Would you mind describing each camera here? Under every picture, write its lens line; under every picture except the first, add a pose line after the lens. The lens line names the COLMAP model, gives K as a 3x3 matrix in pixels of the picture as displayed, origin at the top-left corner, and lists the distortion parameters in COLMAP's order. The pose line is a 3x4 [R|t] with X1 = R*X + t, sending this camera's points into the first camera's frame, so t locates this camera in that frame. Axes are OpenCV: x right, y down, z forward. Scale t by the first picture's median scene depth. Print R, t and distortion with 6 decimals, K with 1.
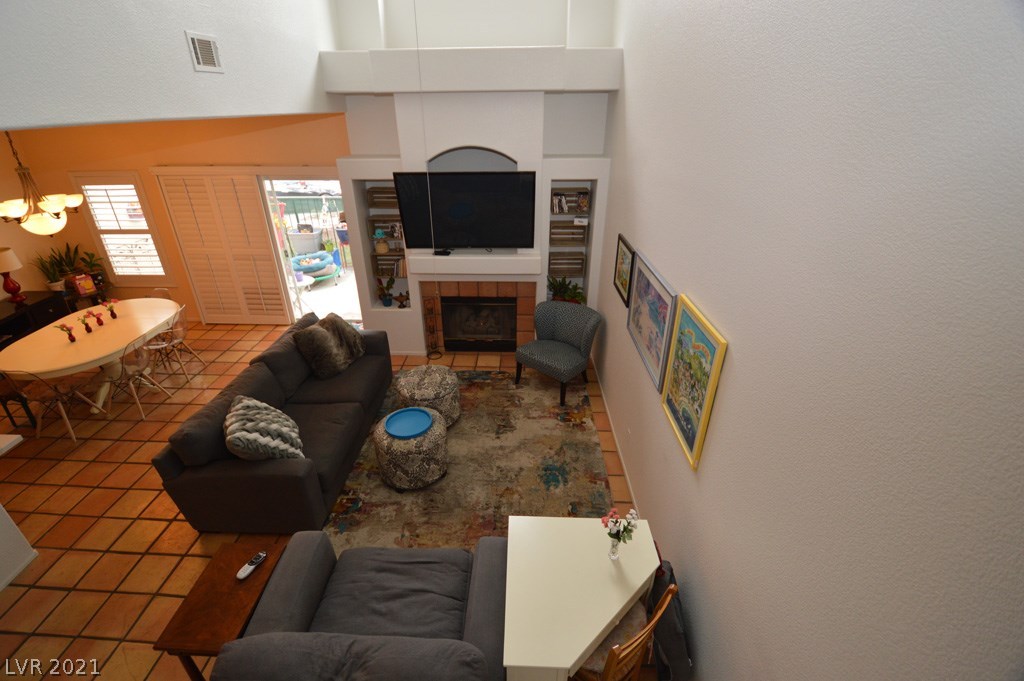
lens RADIAL K [[451.7, 0, 504.7], [0, 451.7, 341.8], [0, 0, 1]] dist [0.018440, -0.022012]
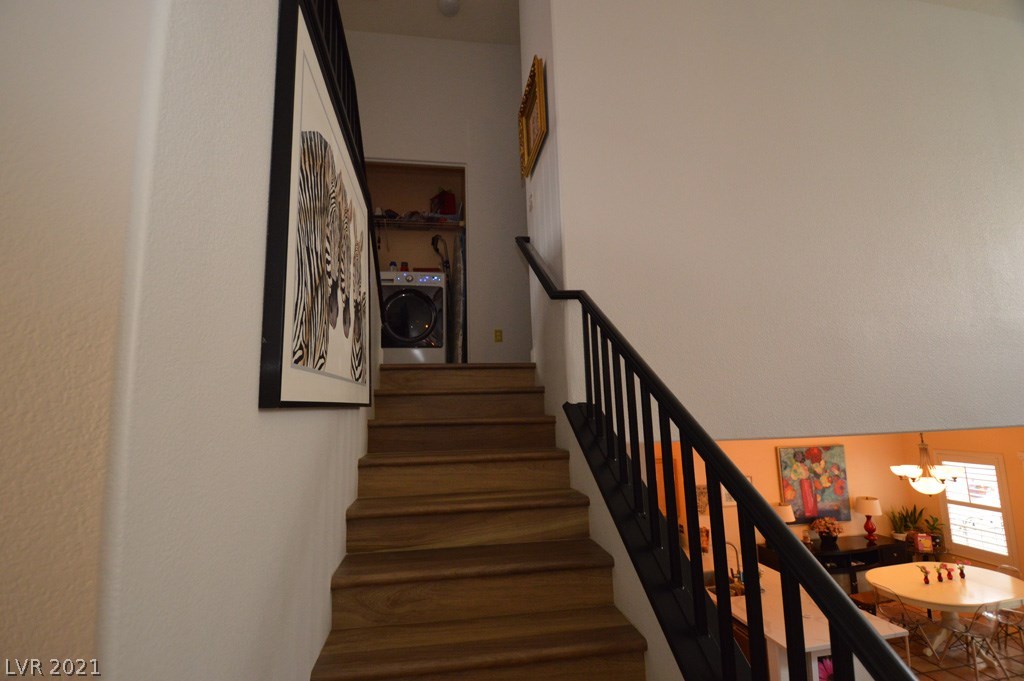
lens RADIAL K [[453.6, 0, 498.9], [0, 453.6, 341.1], [0, 0, 1]] dist [-0.028418, -0.000608]
pose [[0.168451, -0.149606, -0.974291, 0.058016], [-0.430908, 0.877790, -0.209291, 0.144579], [0.886534, 0.455085, 0.083398, -0.335453]]
